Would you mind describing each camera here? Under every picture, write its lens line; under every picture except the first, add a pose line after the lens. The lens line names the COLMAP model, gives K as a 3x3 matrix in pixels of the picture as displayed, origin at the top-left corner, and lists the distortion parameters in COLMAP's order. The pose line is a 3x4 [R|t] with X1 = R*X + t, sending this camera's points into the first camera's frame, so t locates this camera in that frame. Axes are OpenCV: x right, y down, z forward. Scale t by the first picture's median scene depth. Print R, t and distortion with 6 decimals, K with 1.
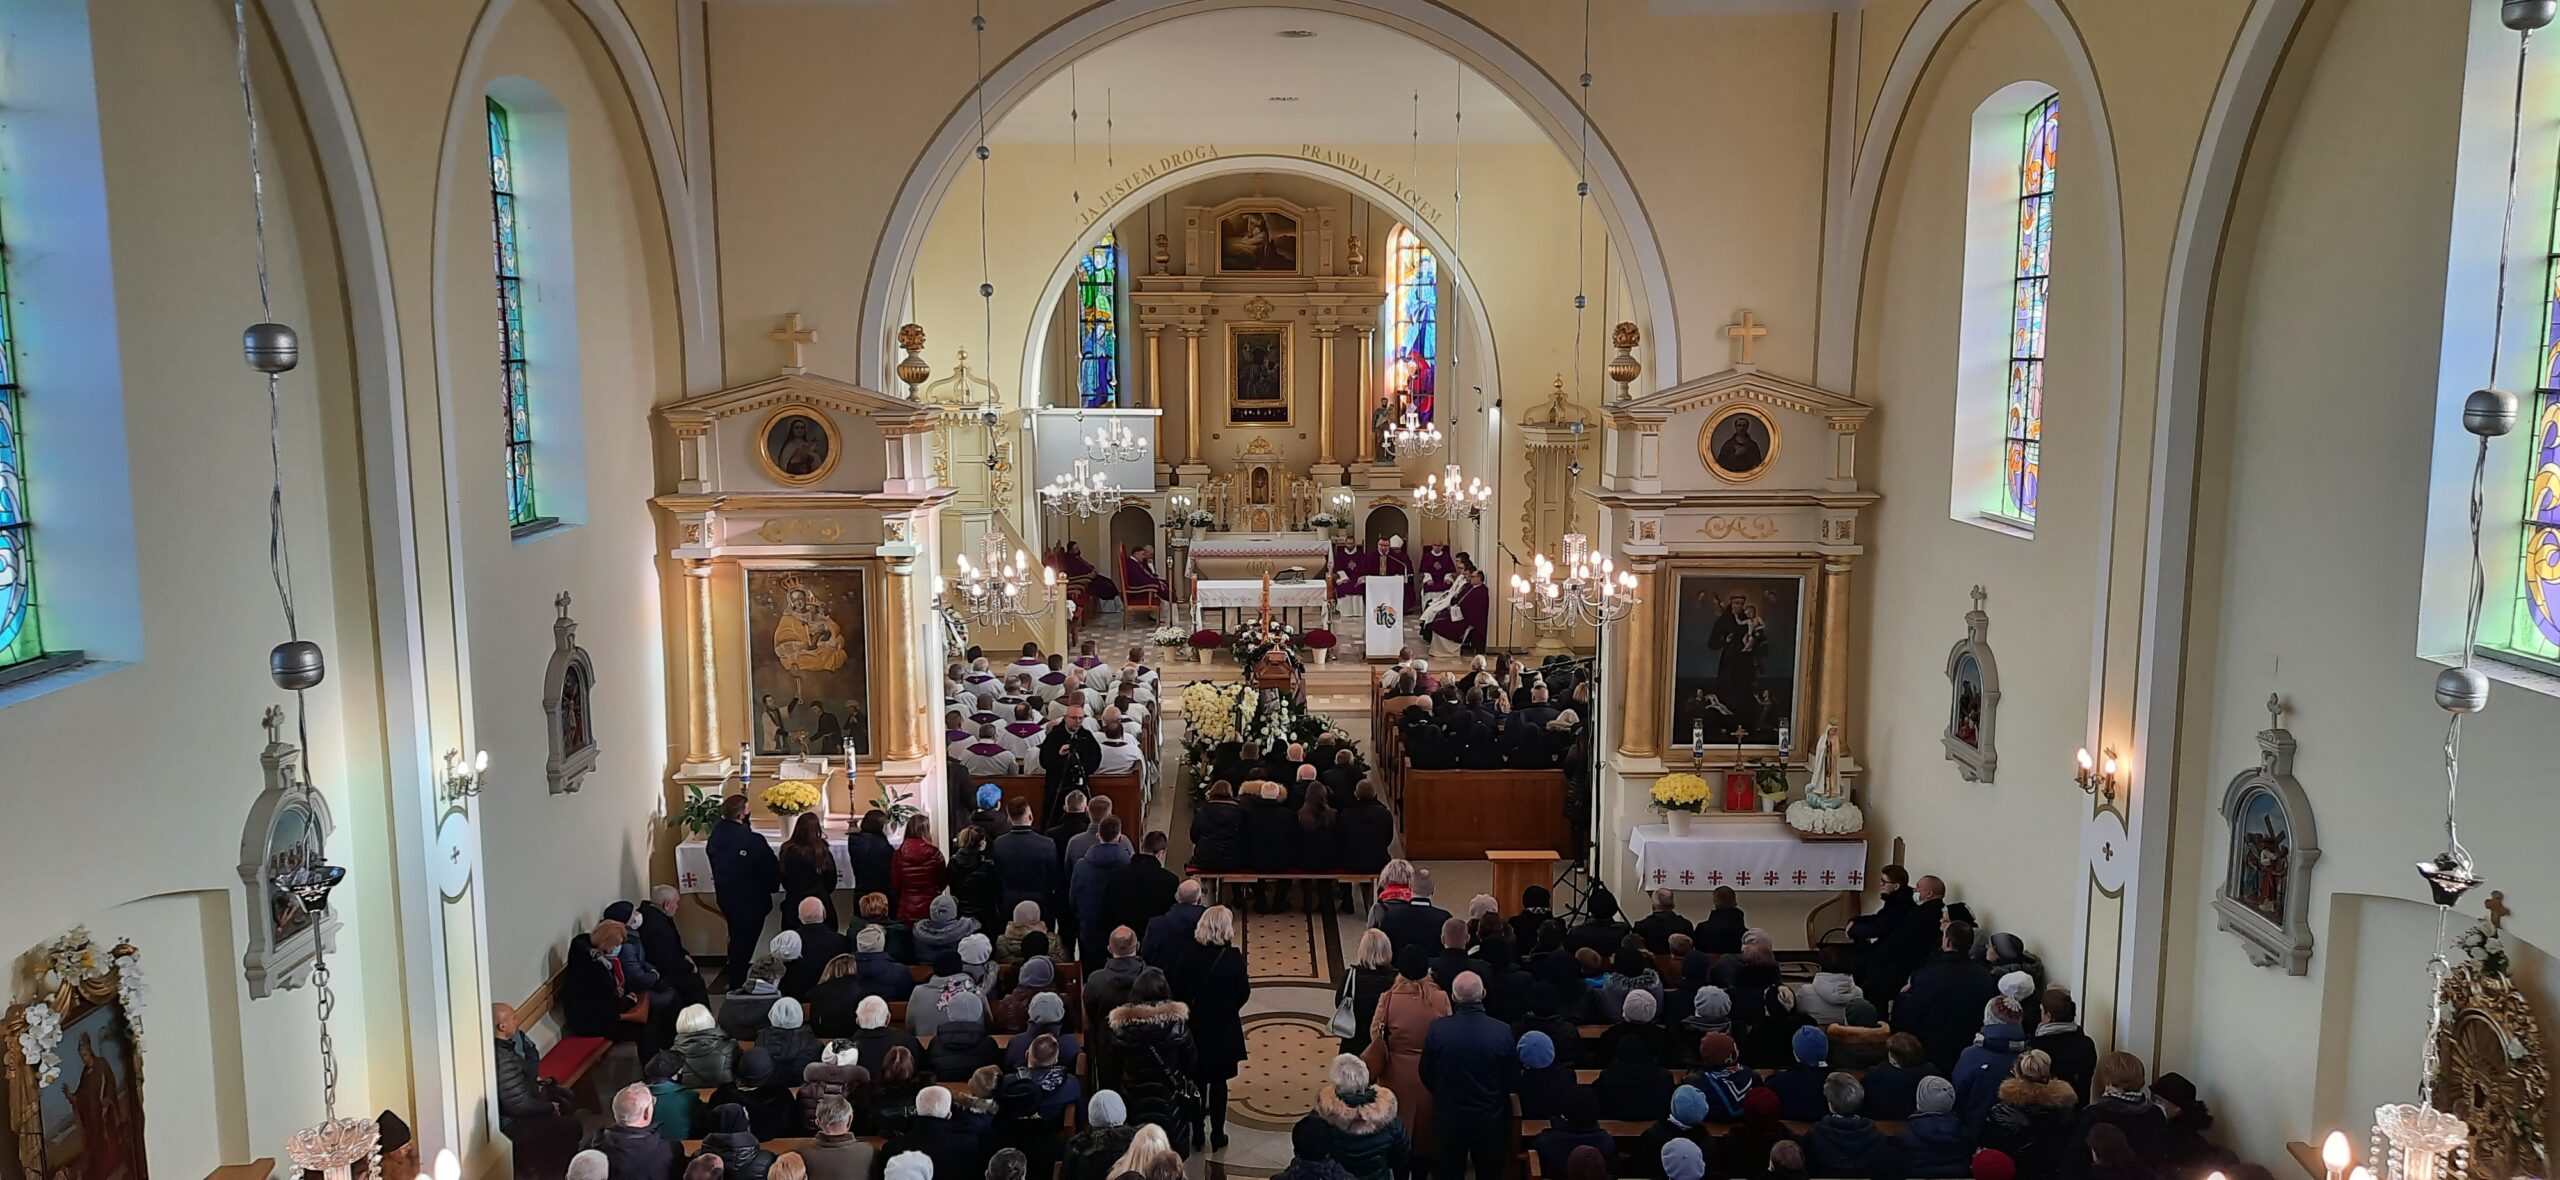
lens RADIAL K [[1853.3, 0, 1308.5], [0, 1853.3, 589.6], [0, 0, 1]] dist [0.043149, -0.003877]
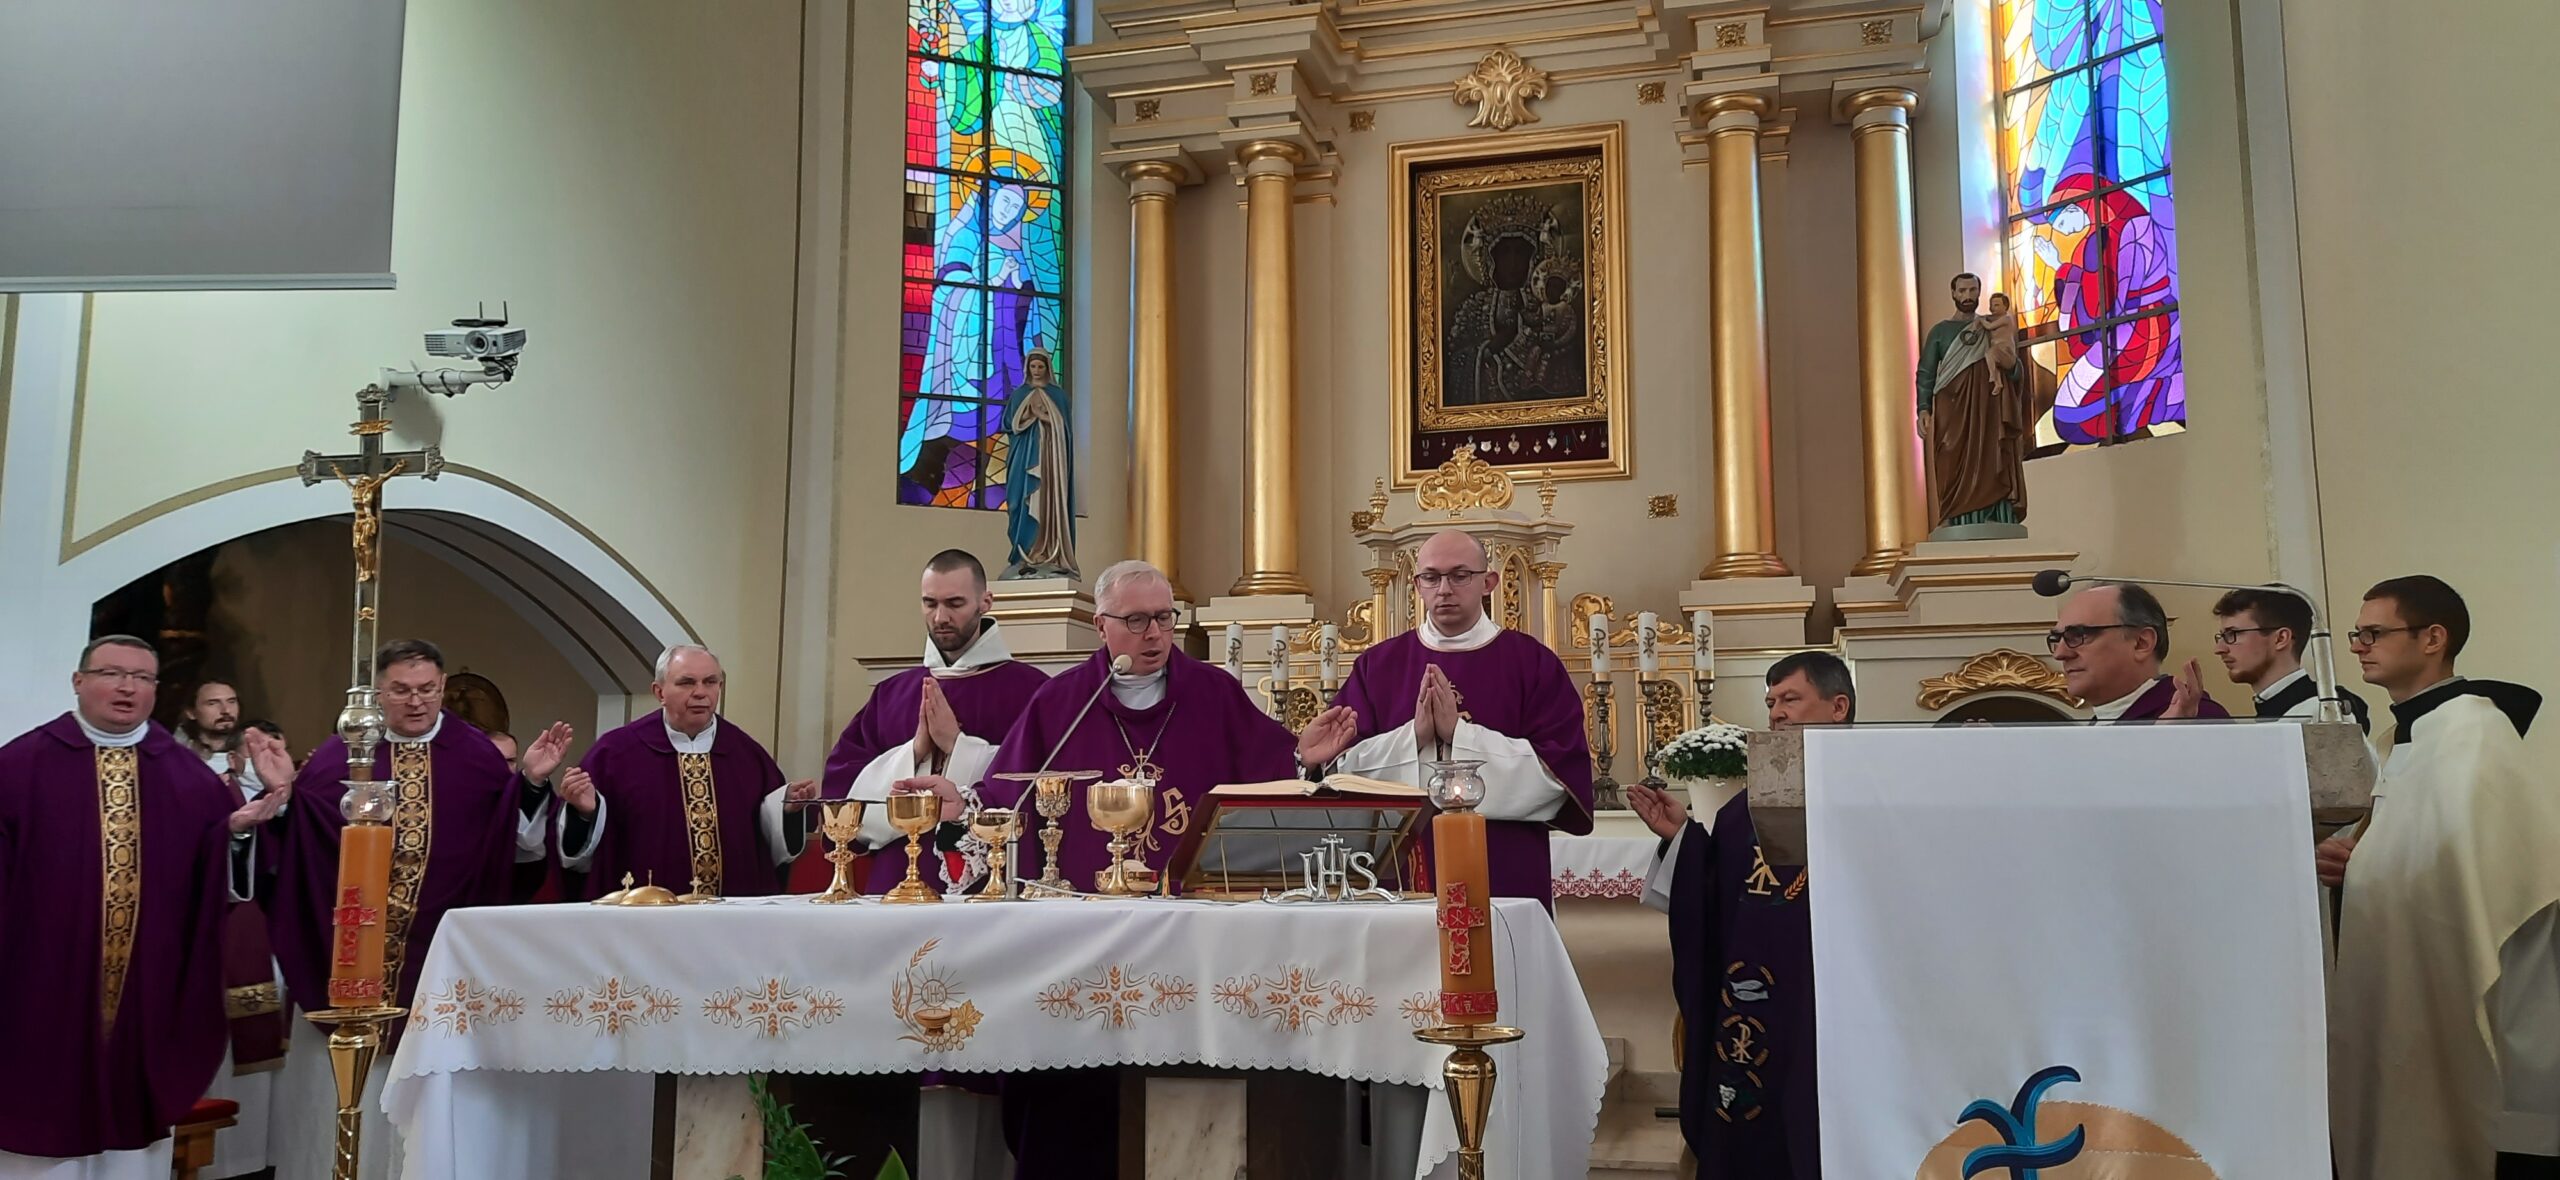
lens RADIAL K [[1853.3, 0, 1308.5], [0, 1853.3, 589.6], [0, 0, 1]] dist [0.043149, -0.003877]
pose [[0.954619, -0.045006, -0.294410, 0.028045], [-0.040654, 0.959573, -0.278508, 0.009813], [0.295042, 0.277838, 0.914197, 0.742615]]
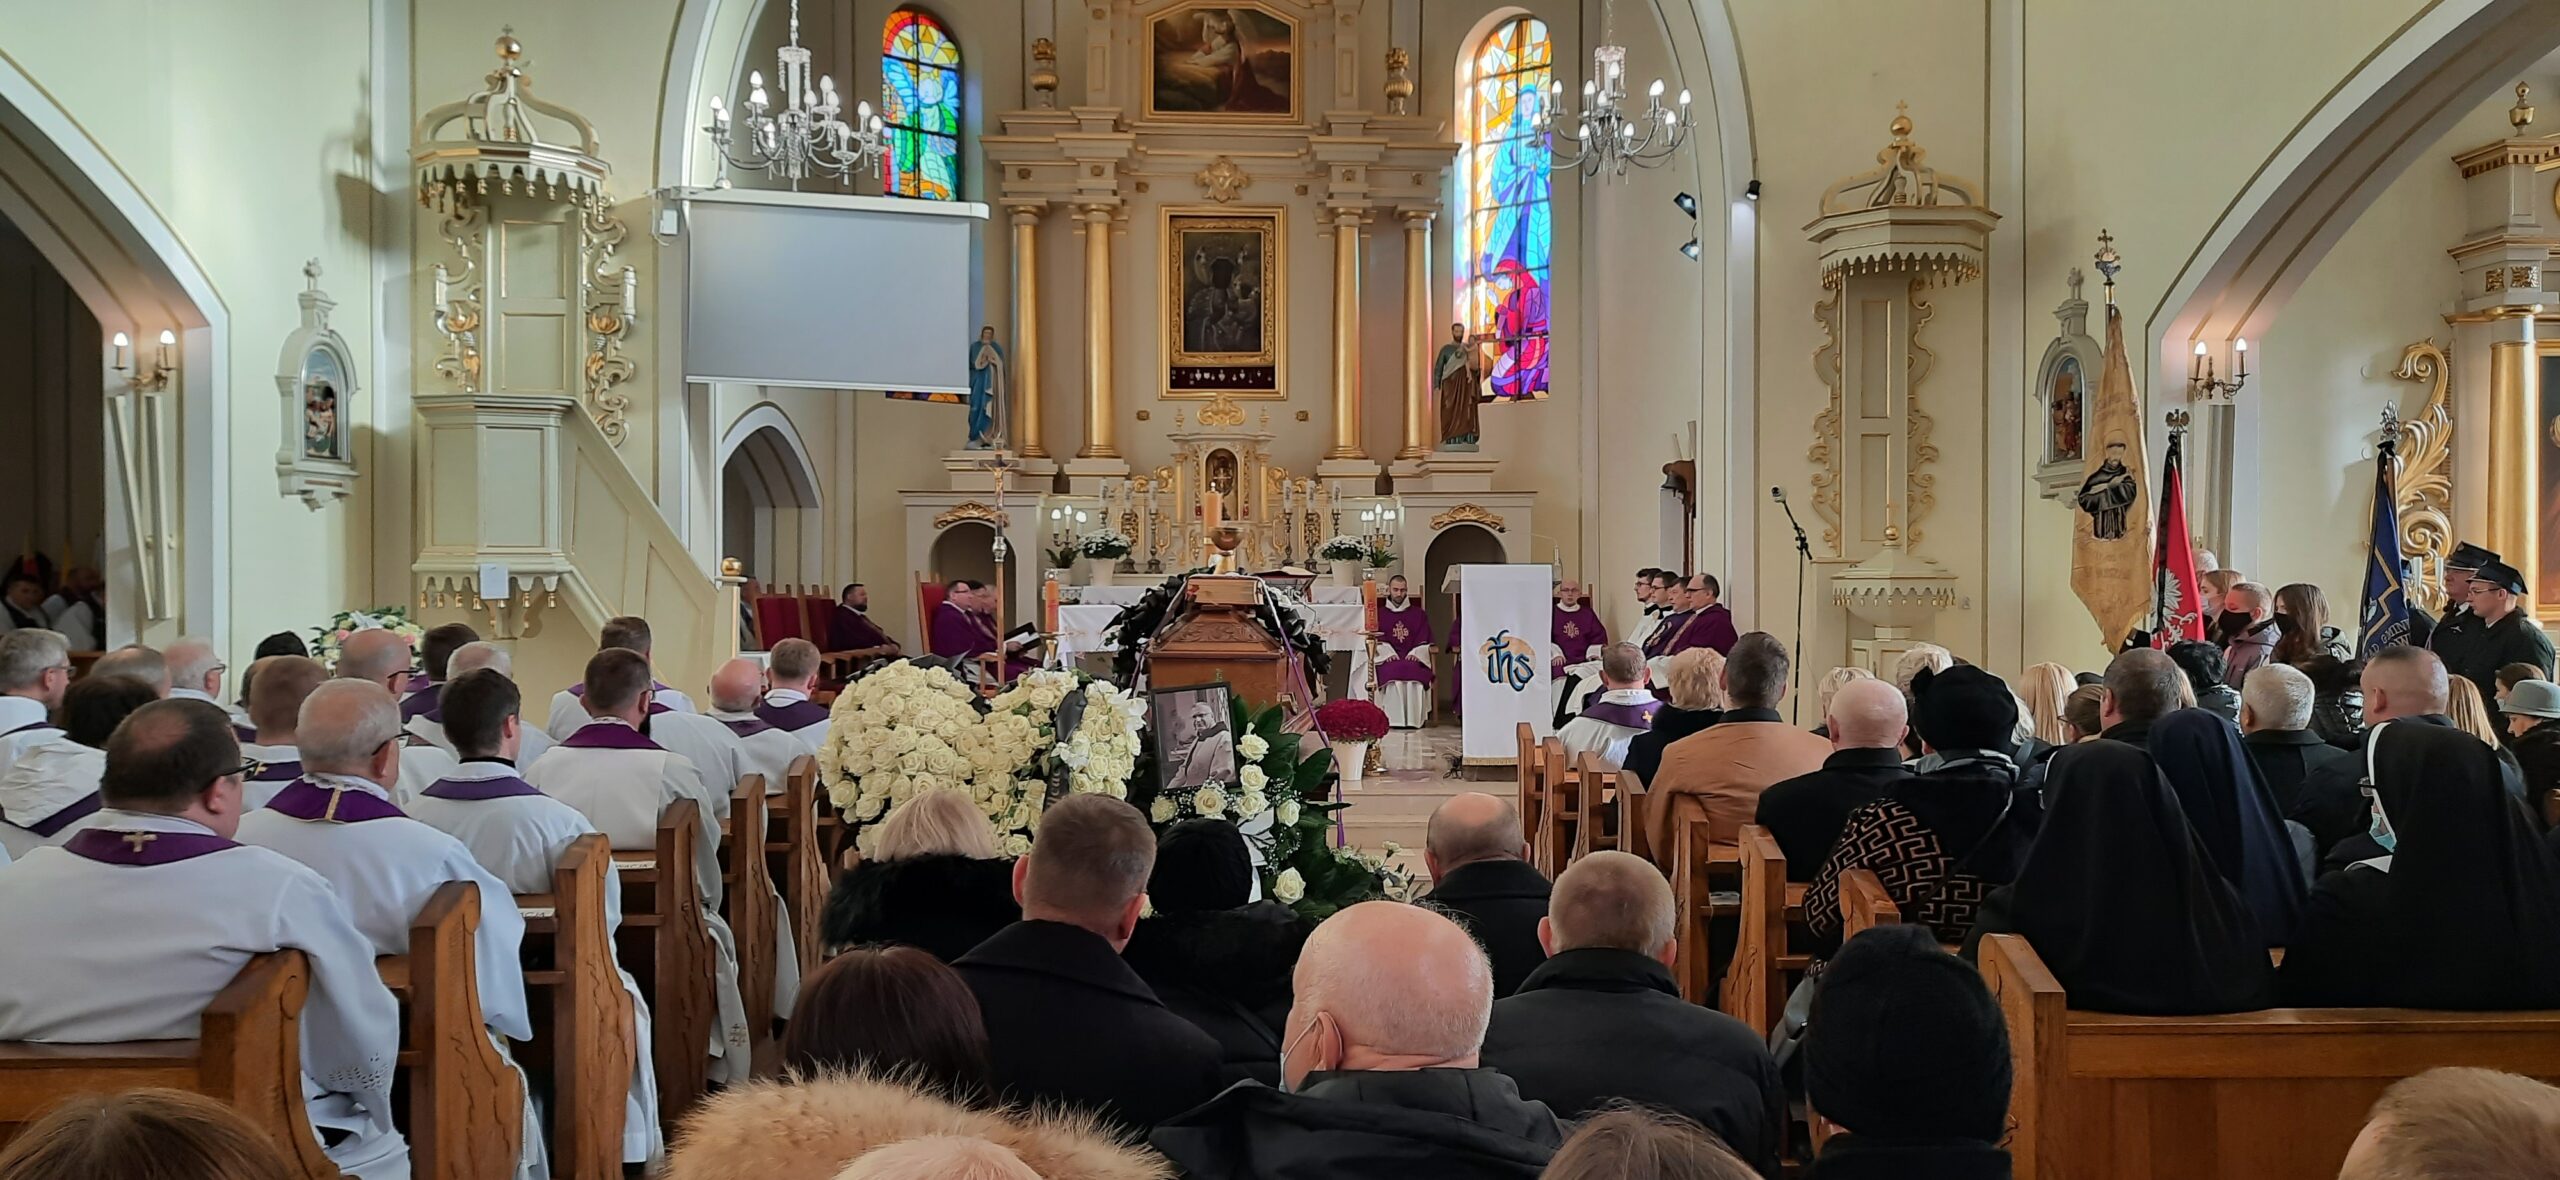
lens RADIAL K [[1853.3, 0, 1308.5], [0, 1853.3, 589.6], [0, 0, 1]] dist [0.043149, -0.003877]
pose [[0.999988, -0.001836, 0.004505, -0.004141], [0.002489, 0.988755, -0.149522, 0.049053], [-0.004180, 0.149532, 0.988748, 0.479918]]
